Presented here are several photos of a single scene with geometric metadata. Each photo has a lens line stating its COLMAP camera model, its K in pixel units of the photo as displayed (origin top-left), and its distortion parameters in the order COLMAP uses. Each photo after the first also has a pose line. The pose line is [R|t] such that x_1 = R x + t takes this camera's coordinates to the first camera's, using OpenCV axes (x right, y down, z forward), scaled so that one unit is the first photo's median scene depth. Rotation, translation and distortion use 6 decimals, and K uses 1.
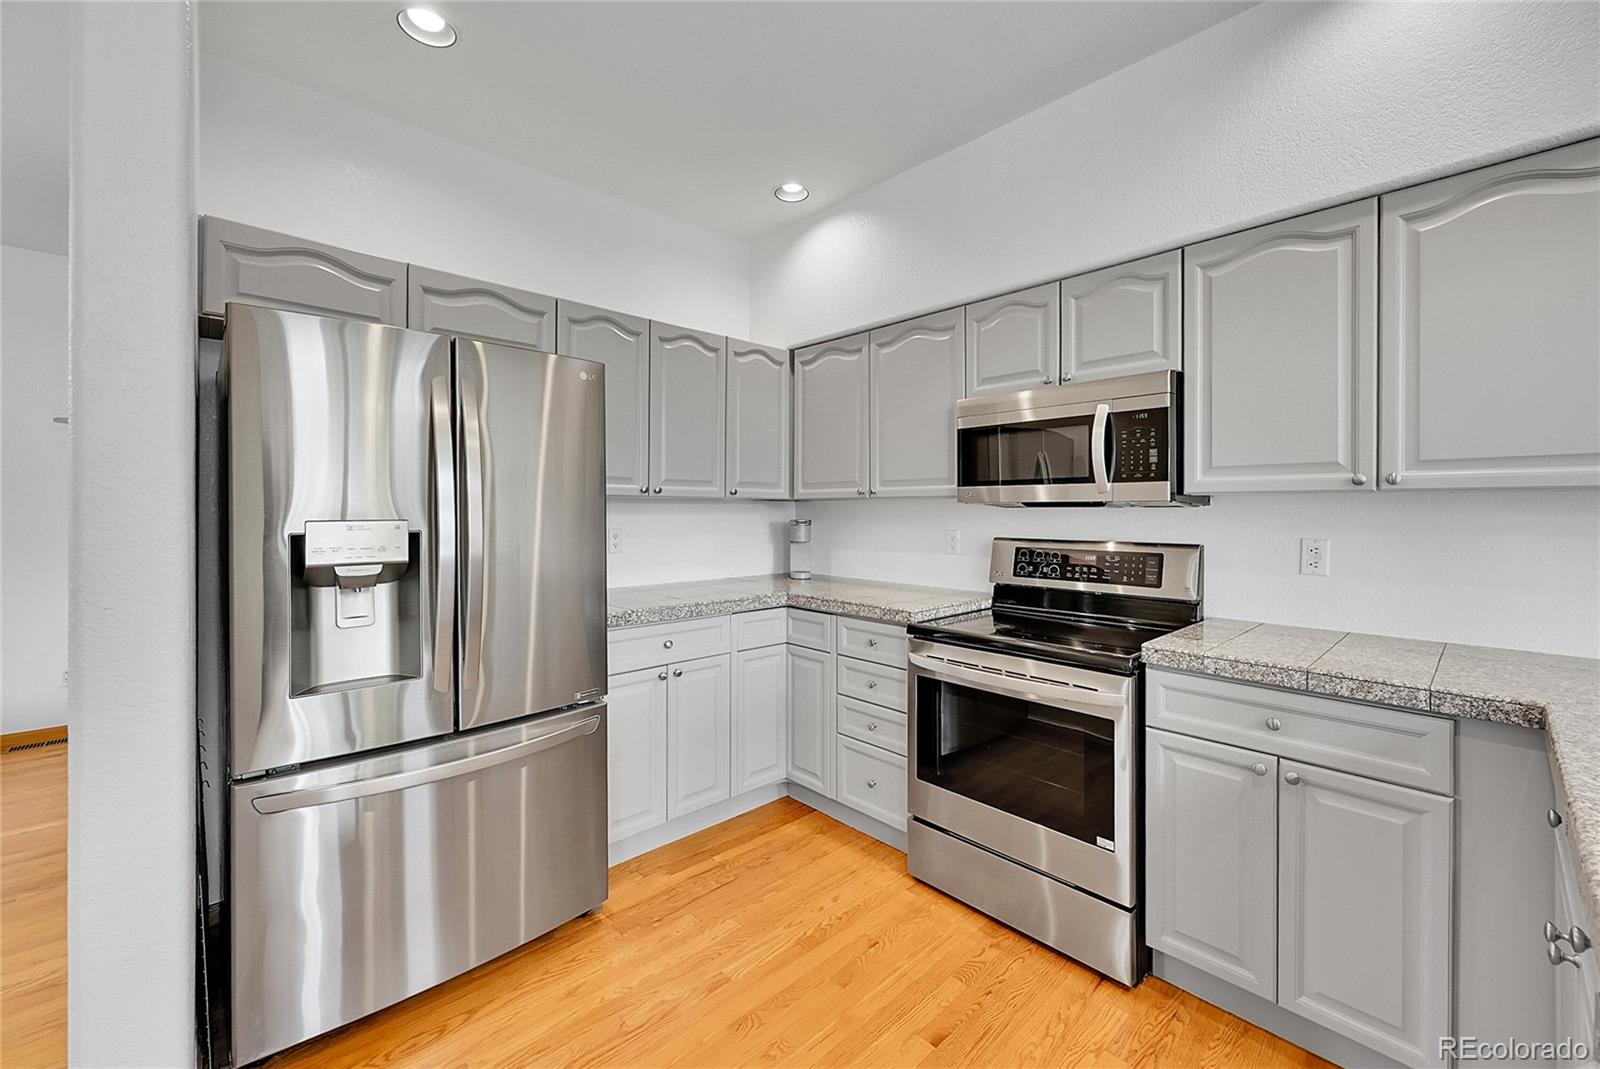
lens RADIAL K [[643.1, 0, 805.7], [0, 643.1, 508.4], [0, 0, 1]] dist [-0.000427, -0.000171]
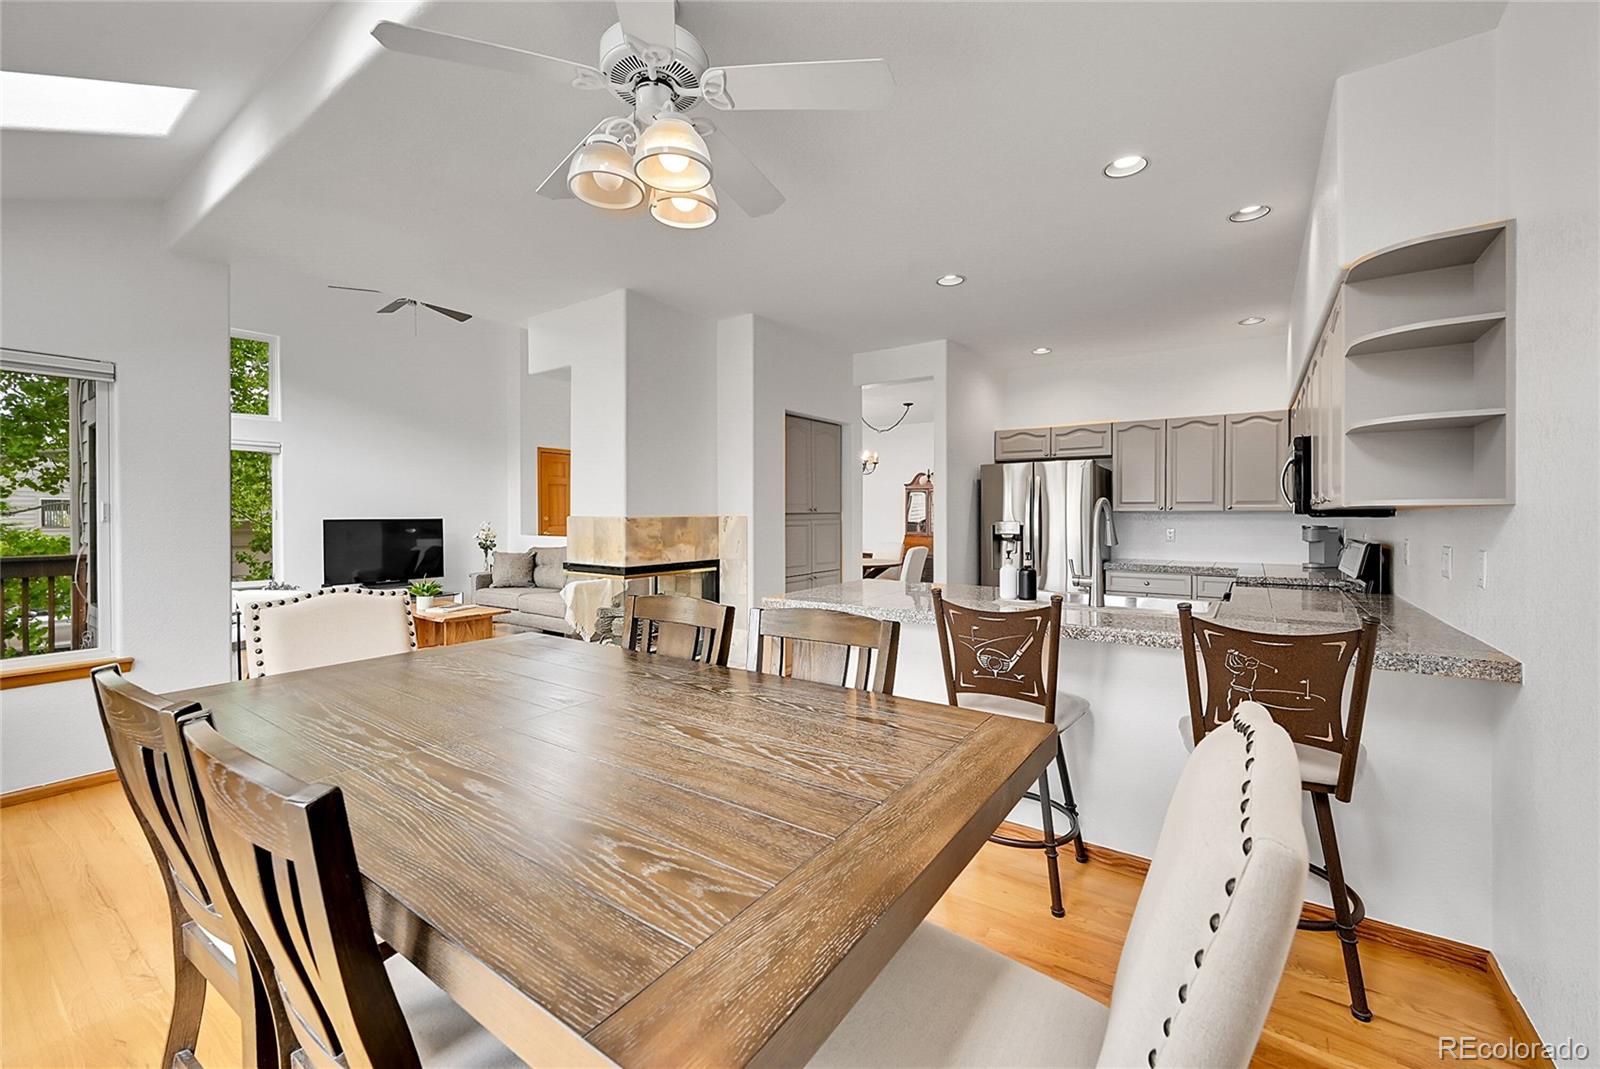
lens RADIAL K [[626.7, 0, 804.0], [0, 626.7, 529.4], [0, 0, 1]] dist [-0.000863, -0.000107]
pose [[0.204502, 0.020910, -0.978643, 1.483490], [0.001950, 0.999761, 0.021769, -0.008442], [0.978864, -0.006360, 0.204413, -0.481295]]
